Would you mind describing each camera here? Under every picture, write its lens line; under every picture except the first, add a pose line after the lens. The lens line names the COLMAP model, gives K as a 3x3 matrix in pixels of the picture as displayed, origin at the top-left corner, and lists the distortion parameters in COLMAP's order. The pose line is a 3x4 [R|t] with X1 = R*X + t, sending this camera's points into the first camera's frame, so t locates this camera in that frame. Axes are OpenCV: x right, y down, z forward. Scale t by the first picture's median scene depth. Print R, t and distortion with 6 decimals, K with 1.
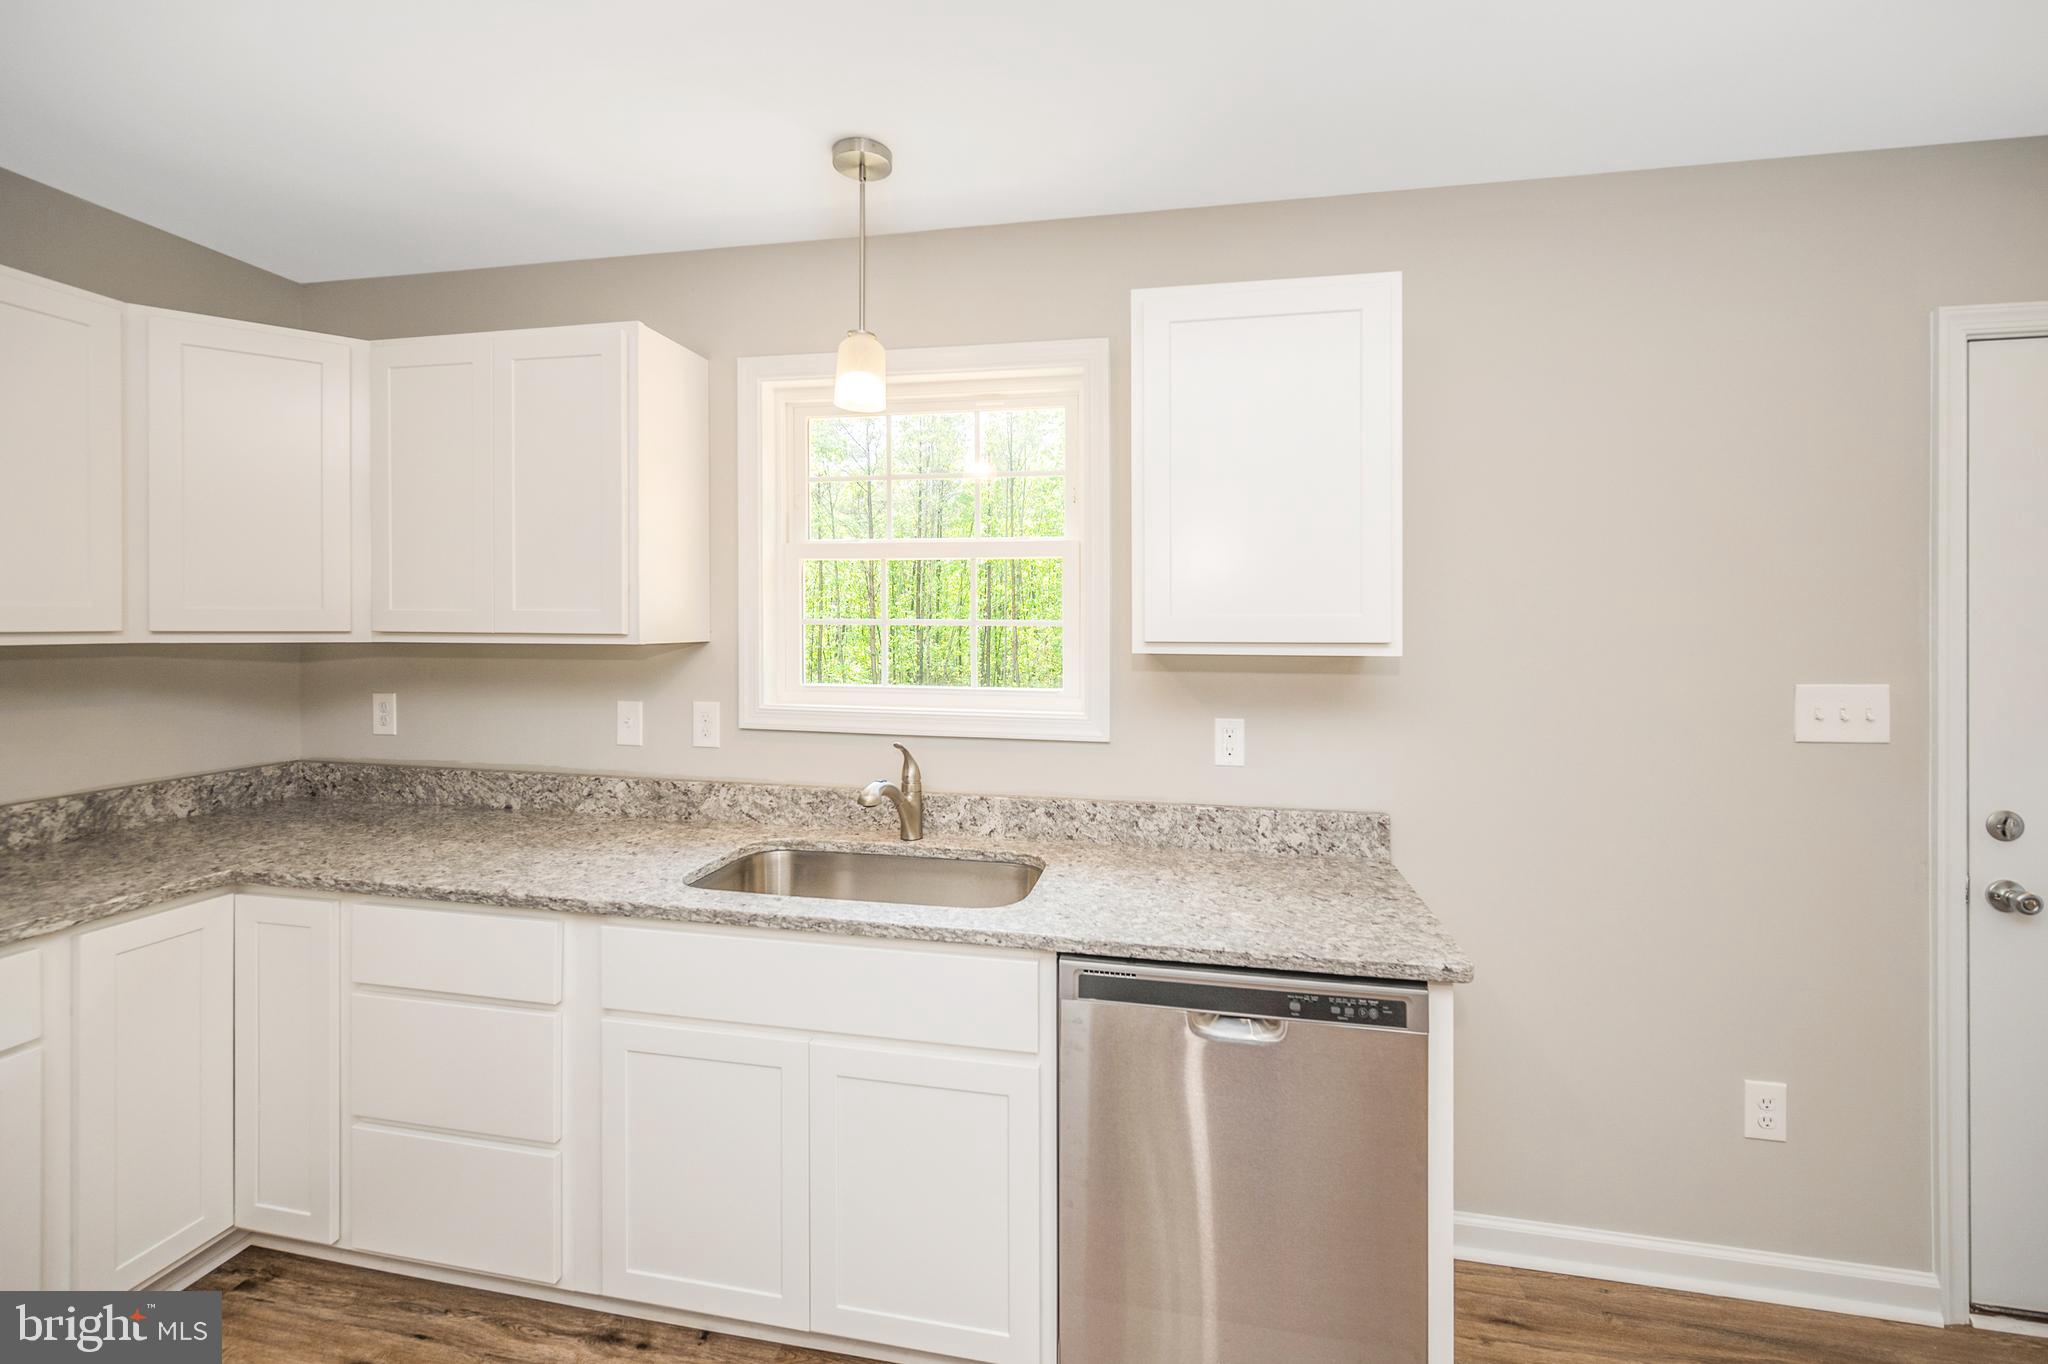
lens RADIAL K [[835.9, 0, 1030.7], [0, 835.9, 628.4], [0, 0, 1]] dist [-0.005045, 0.001813]
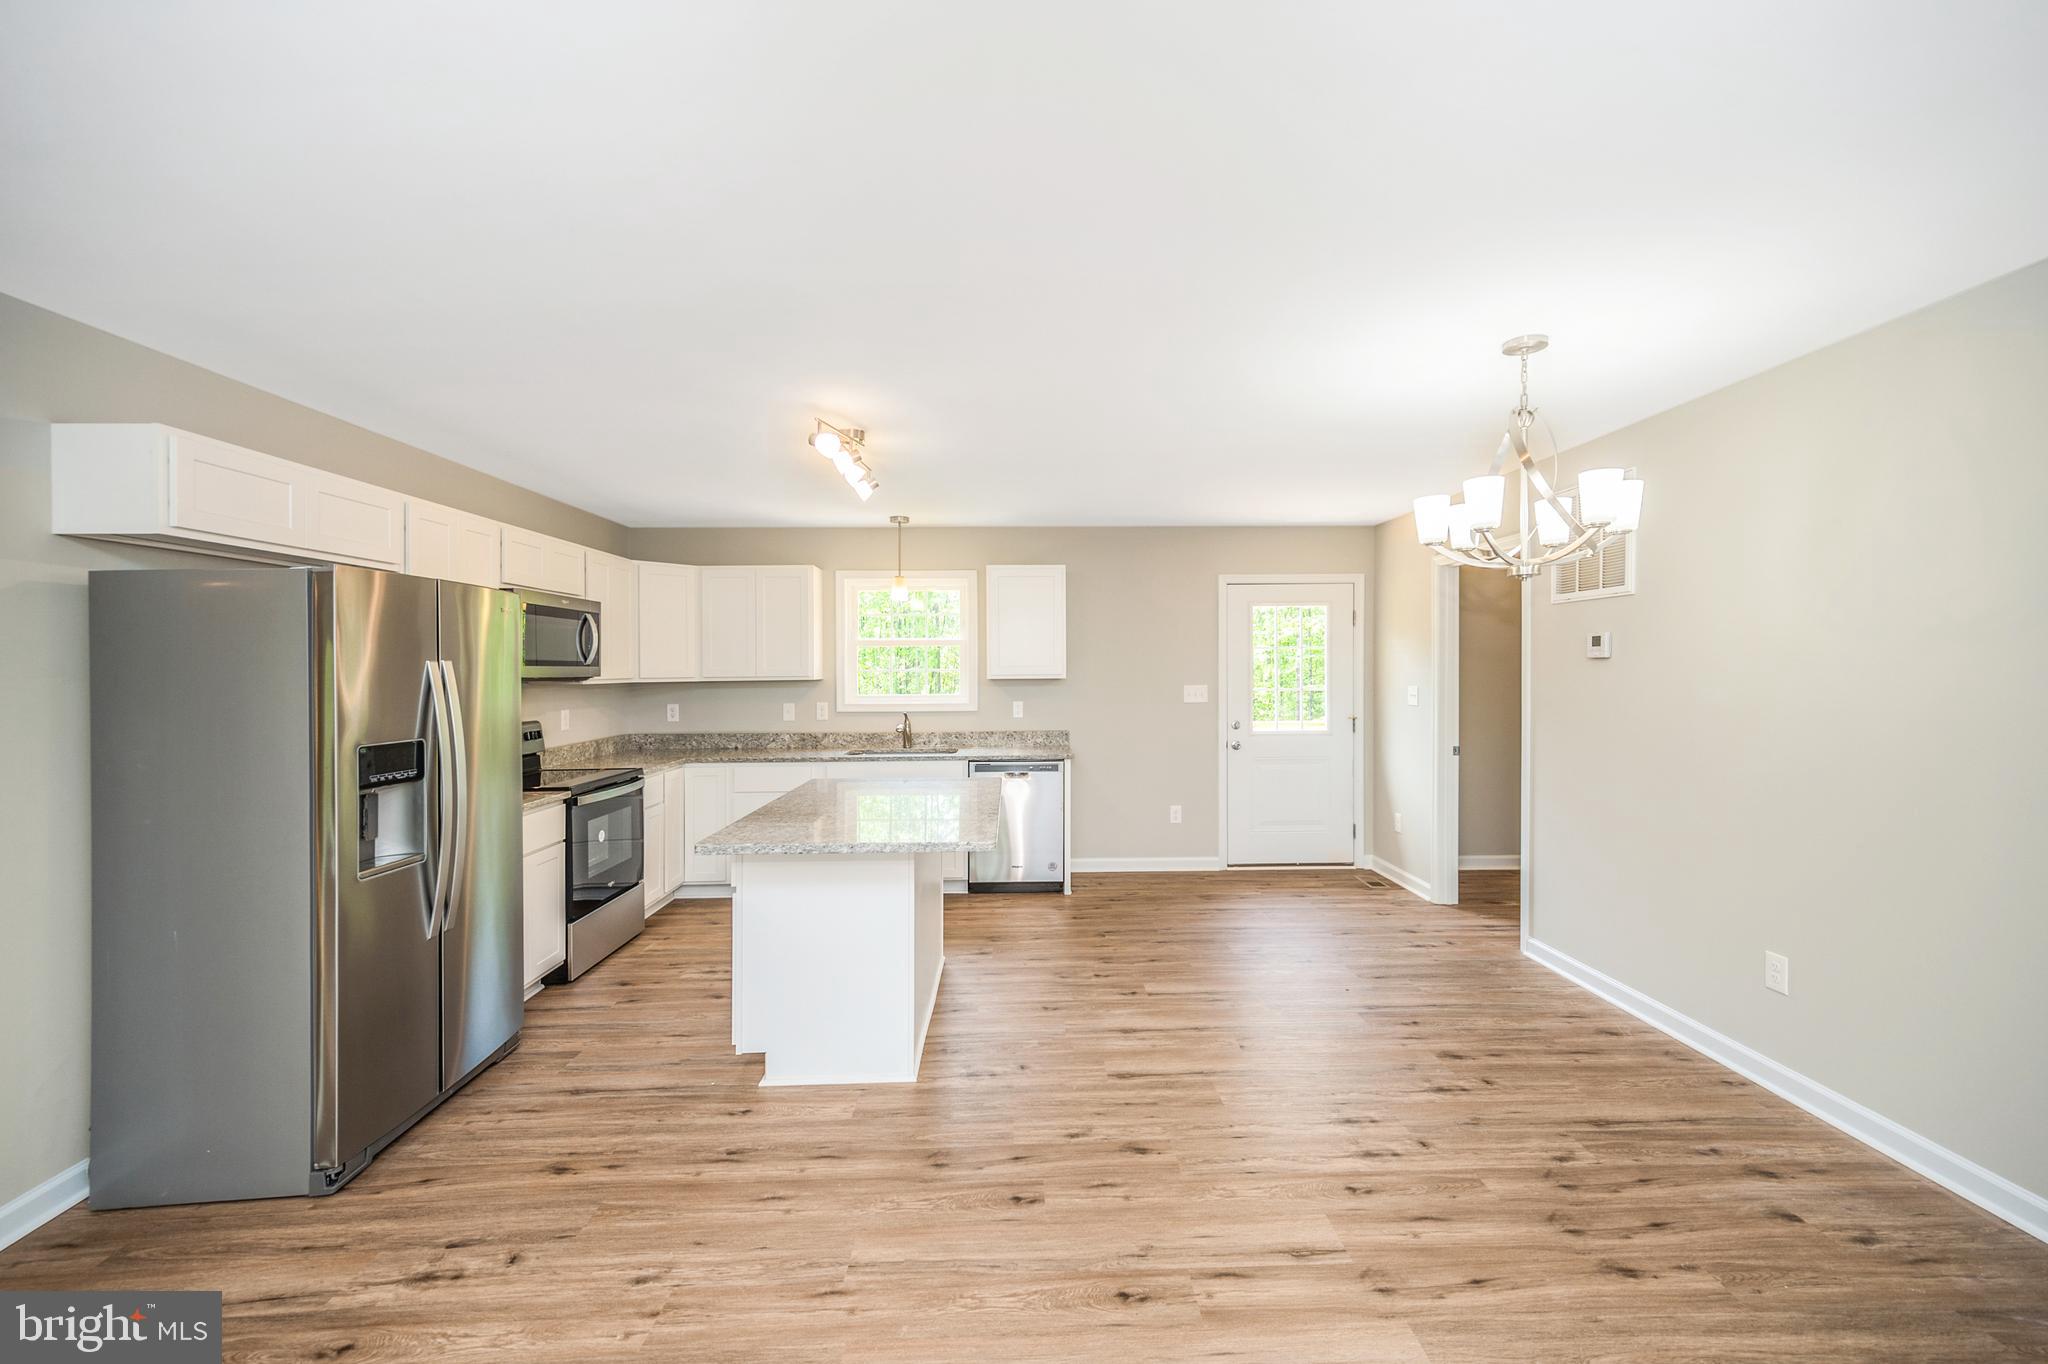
lens RADIAL K [[835.9, 0, 1027.3], [0, 835.9, 670.9], [0, 0, 1]] dist [-0.005045, 0.001813]
pose [[0.979504, -0.015594, 0.200820, -0.324145], [0.015871, 0.999874, 0.000231, -0.002133], [-0.200798, 0.002960, 0.979628, -1.932546]]
